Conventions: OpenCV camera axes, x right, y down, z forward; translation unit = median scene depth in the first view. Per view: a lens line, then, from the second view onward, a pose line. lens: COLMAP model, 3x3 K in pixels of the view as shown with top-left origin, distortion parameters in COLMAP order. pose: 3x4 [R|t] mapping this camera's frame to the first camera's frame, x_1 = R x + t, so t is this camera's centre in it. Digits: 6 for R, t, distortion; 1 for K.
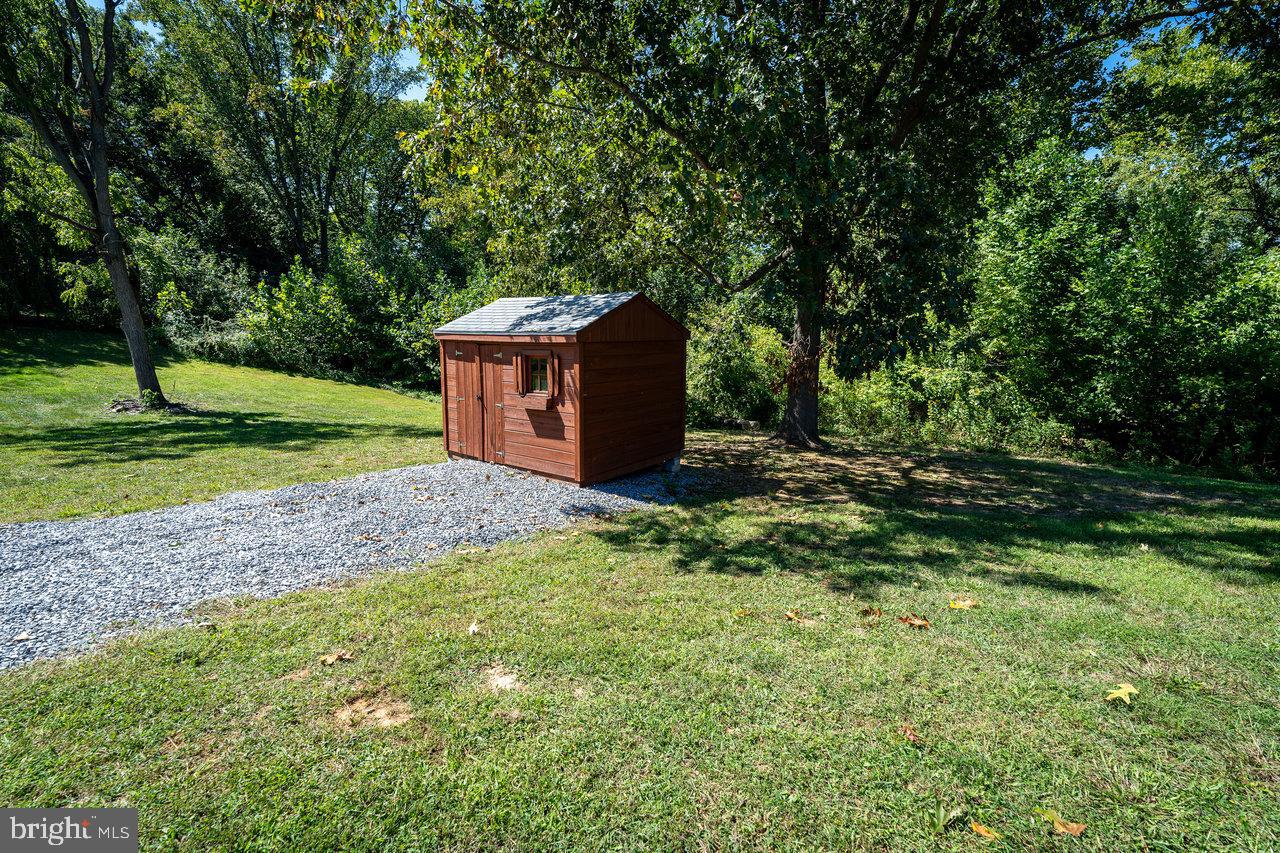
lens RADIAL K [[559.8, 0, 662.4], [0, 559.8, 426.6], [0, 0, 1]] dist [-0.000494, -0.000105]
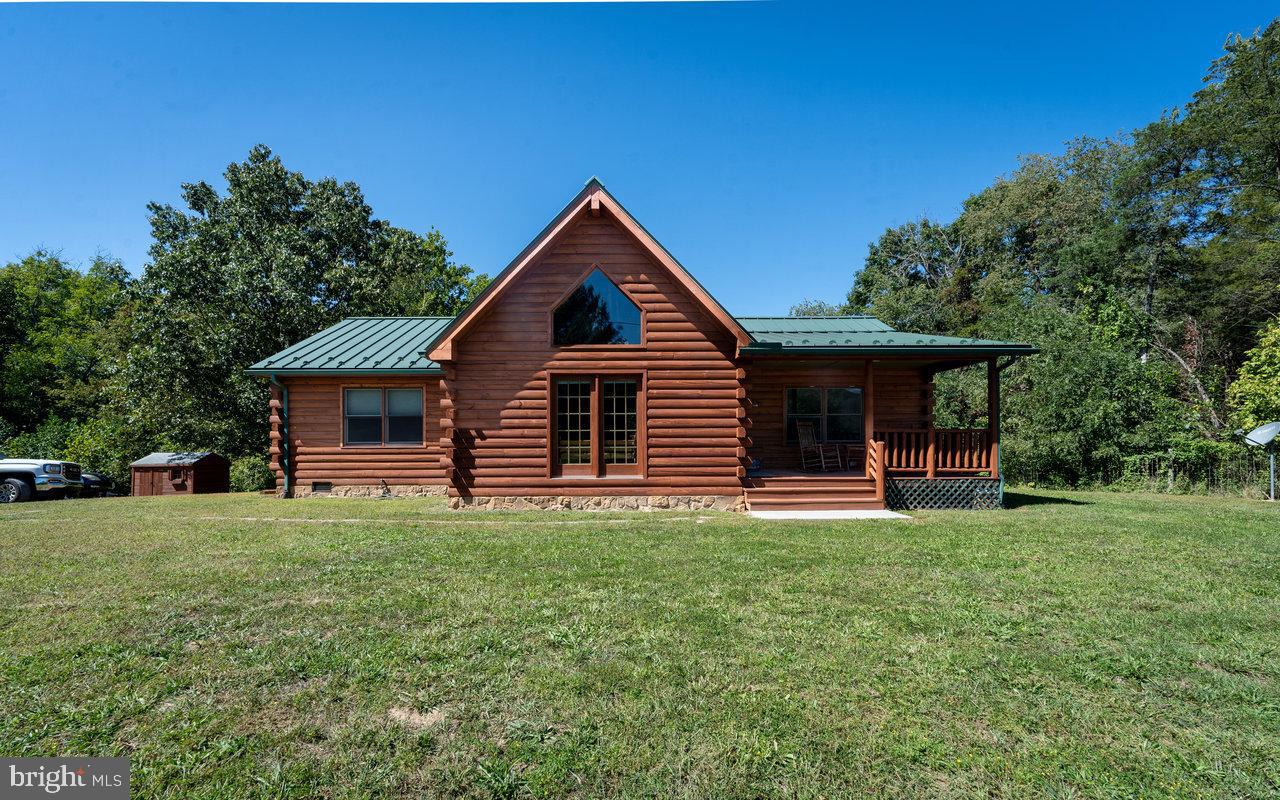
lens RADIAL K [[544.4, 0, 638.0], [0, 544.4, 446.5], [0, 0, 1]] dist [0.001436, -0.000061]
pose [[0.815523, -0.006334, 0.578690, 0.168728], [0.105398, 0.984843, -0.137754, 0.510849], [-0.569046, 0.173335, 0.803829, -3.452929]]
